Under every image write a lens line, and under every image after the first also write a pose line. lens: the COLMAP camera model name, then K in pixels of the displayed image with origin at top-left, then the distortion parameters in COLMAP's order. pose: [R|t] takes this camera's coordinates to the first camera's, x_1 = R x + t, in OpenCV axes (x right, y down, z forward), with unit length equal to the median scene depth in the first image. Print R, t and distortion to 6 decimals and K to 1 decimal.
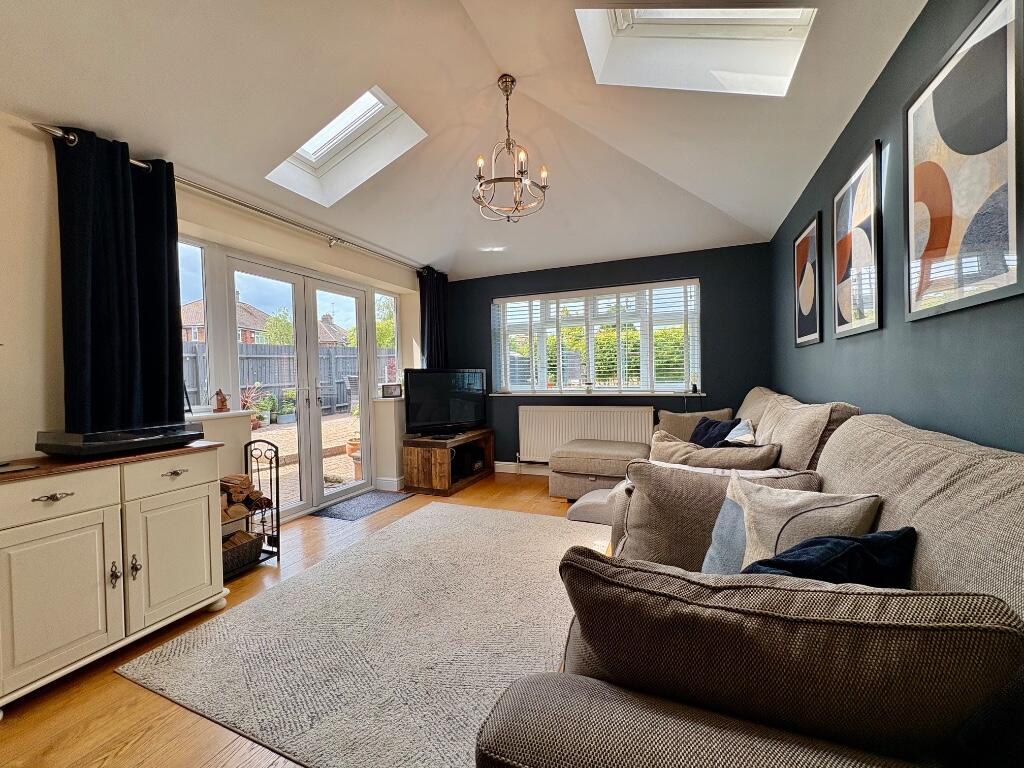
lens RADIAL K [[411.2, 0, 510.5], [0, 411.2, 385.3], [0, 0, 1]] dist [0.001649, 0.000077]
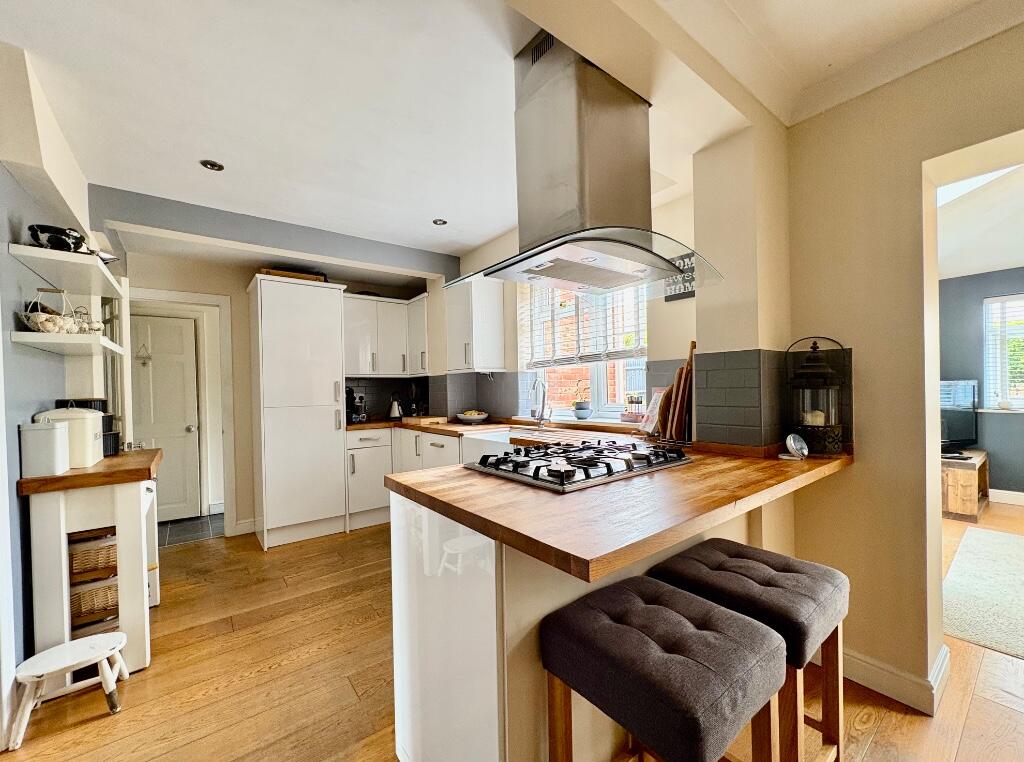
lens RADIAL K [[417.0, 0, 511.9], [0, 417.0, 394.7], [0, 0, 1]] dist [0.001197, 0.000159]
pose [[0.868841, 0.009331, -0.495003, -0.553749], [-0.006468, 0.999951, 0.007497, -0.012263], [0.495049, -0.003312, 0.868859, -0.291787]]
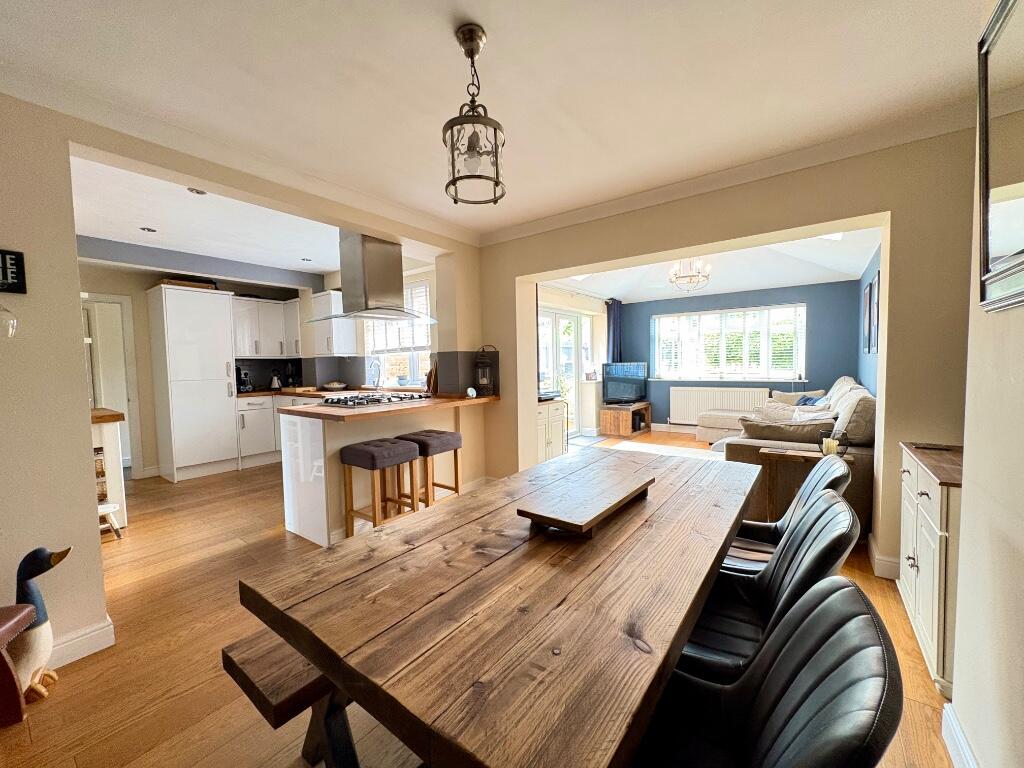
lens RADIAL K [[403.2, 0, 512.6], [0, 403.2, 387.6], [0, 0, 1]] dist [-0.000867, -0.000103]
pose [[0.970372, 0.015868, -0.241096, -0.210437], [-0.004843, 0.998918, 0.046253, -0.015418], [0.241569, -0.043715, 0.969398, -0.663650]]
